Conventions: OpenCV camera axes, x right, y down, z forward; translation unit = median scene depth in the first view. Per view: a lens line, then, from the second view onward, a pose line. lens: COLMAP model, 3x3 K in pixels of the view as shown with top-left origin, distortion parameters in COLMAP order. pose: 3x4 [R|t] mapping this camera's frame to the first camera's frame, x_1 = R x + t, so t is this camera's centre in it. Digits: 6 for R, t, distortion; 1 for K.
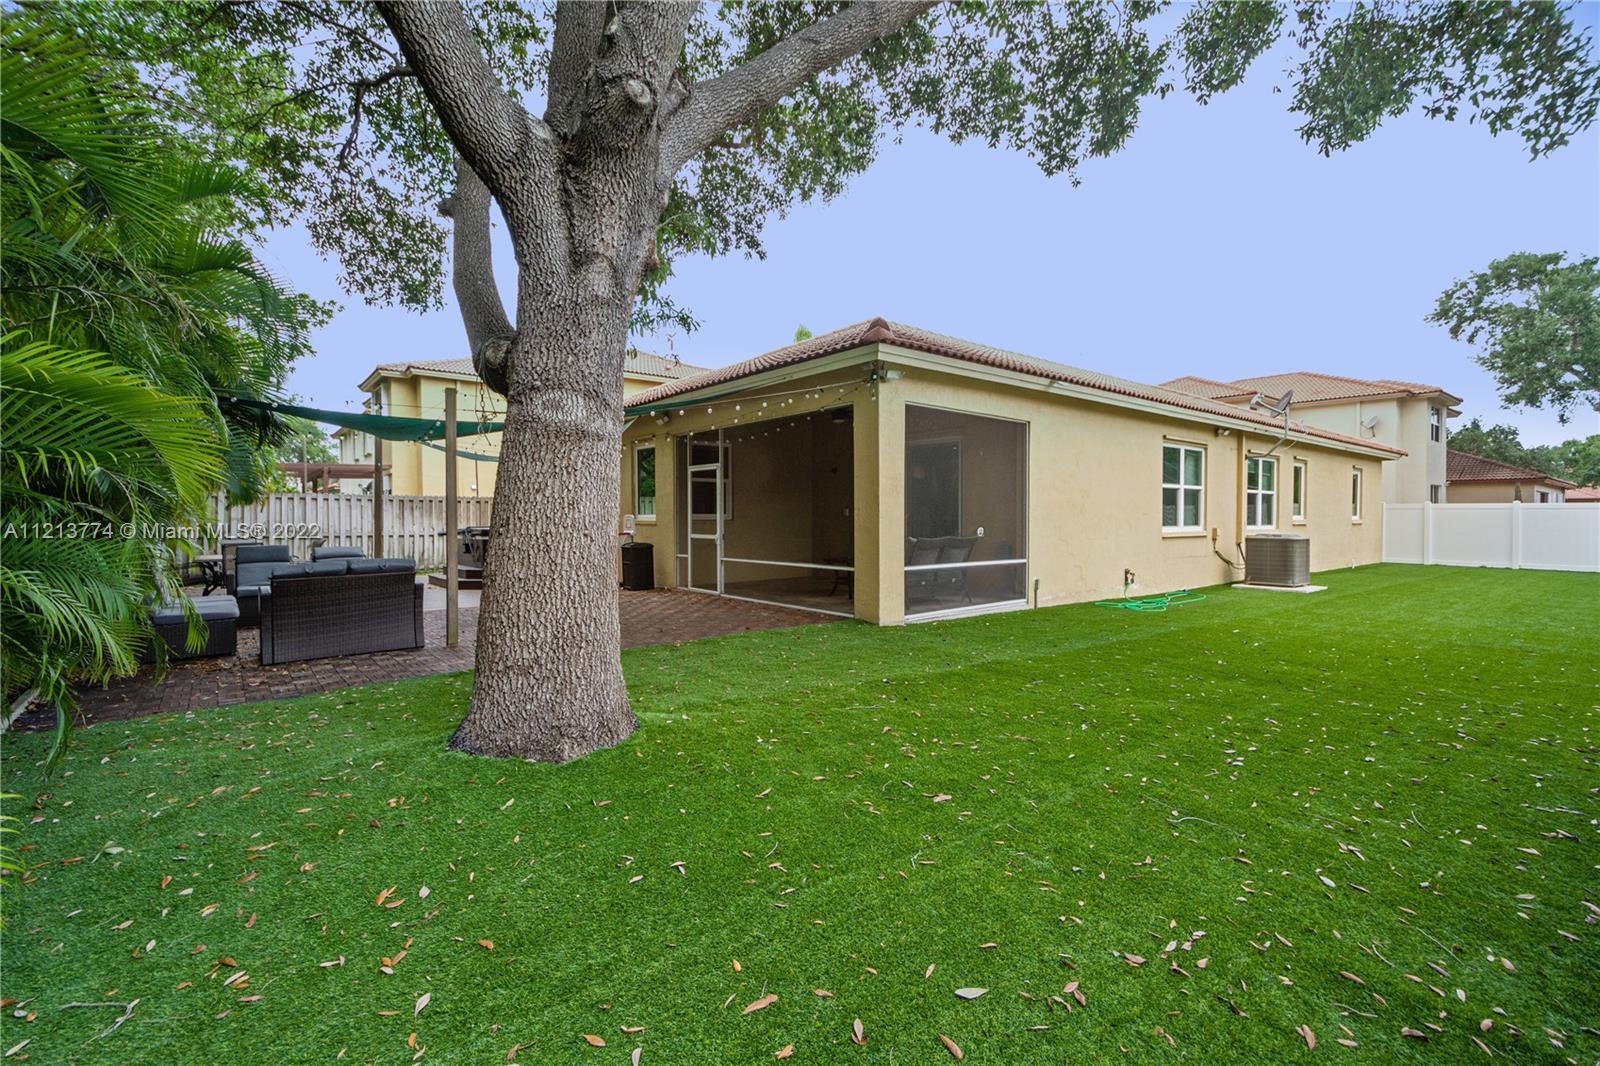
lens RADIAL K [[721.3, 0, 801.2], [0, 721.3, 515.7], [0, 0, 1]] dist [0.002635, 0.000146]
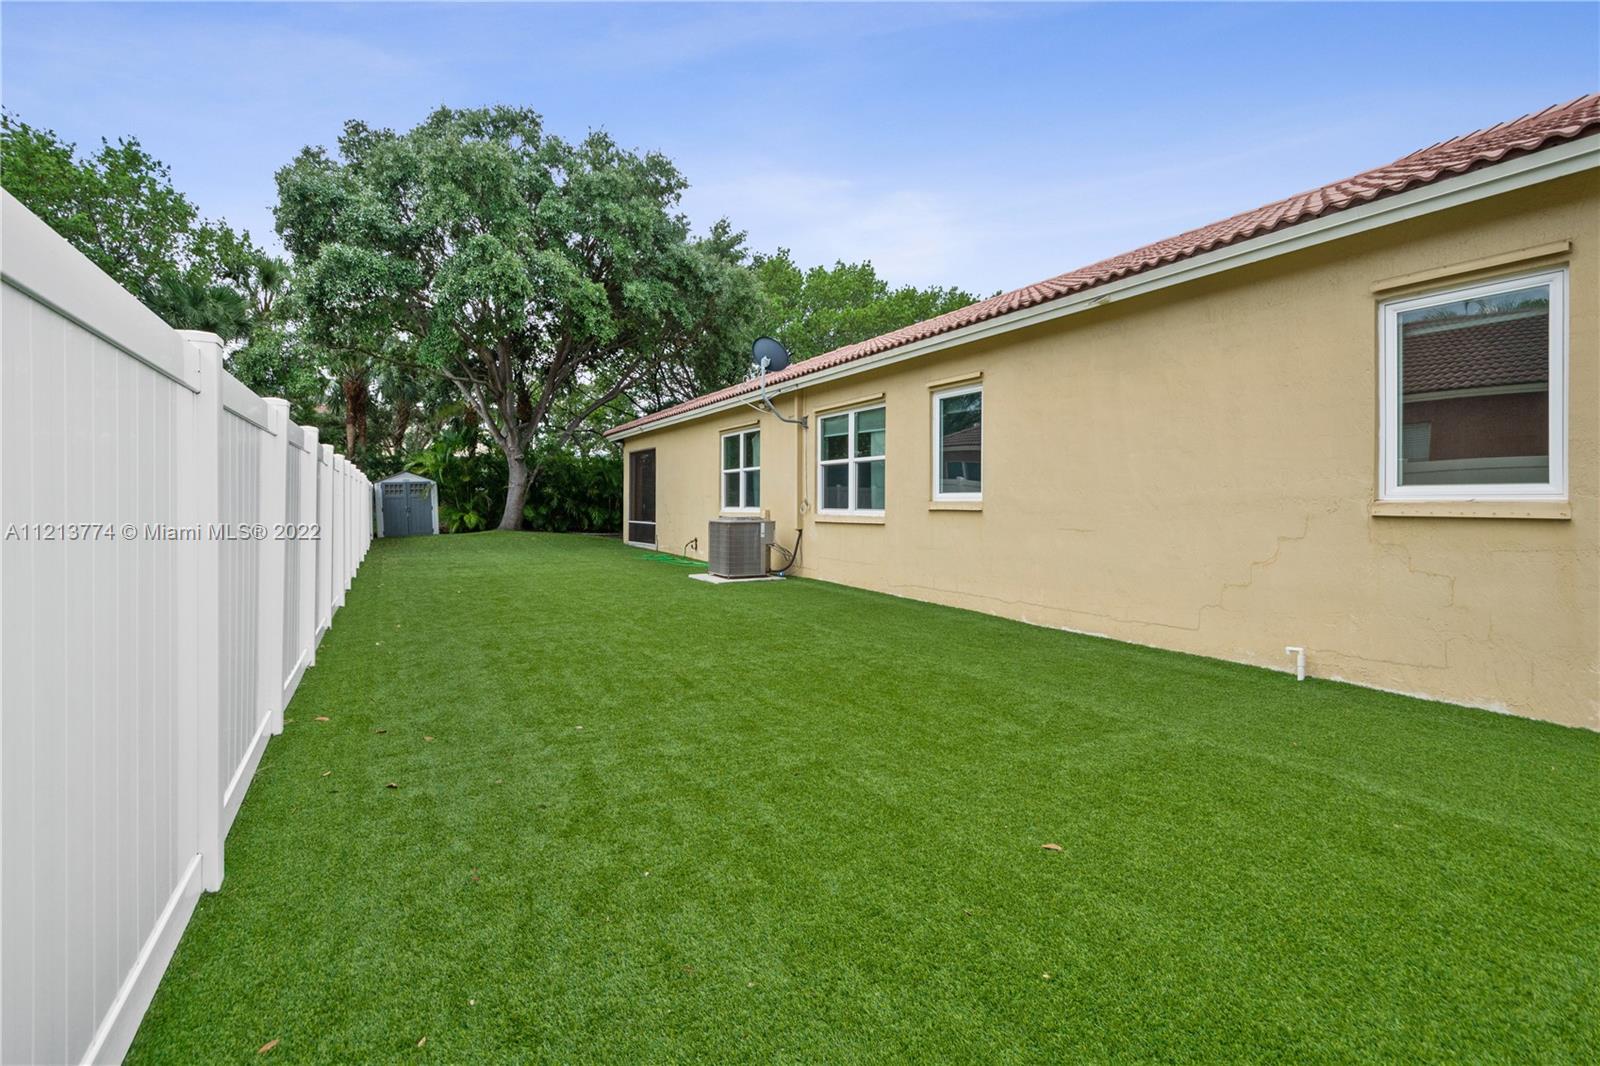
lens RADIAL K [[721.3, 0, 801.2], [0, 721.3, 515.7], [0, 0, 1]] dist [0.002635, 0.000146]
pose [[-0.162445, 0.020019, -0.986514, 1.528682], [0.007056, 0.999792, 0.019127, 0.006578], [0.986692, -0.003854, -0.162553, 1.231777]]
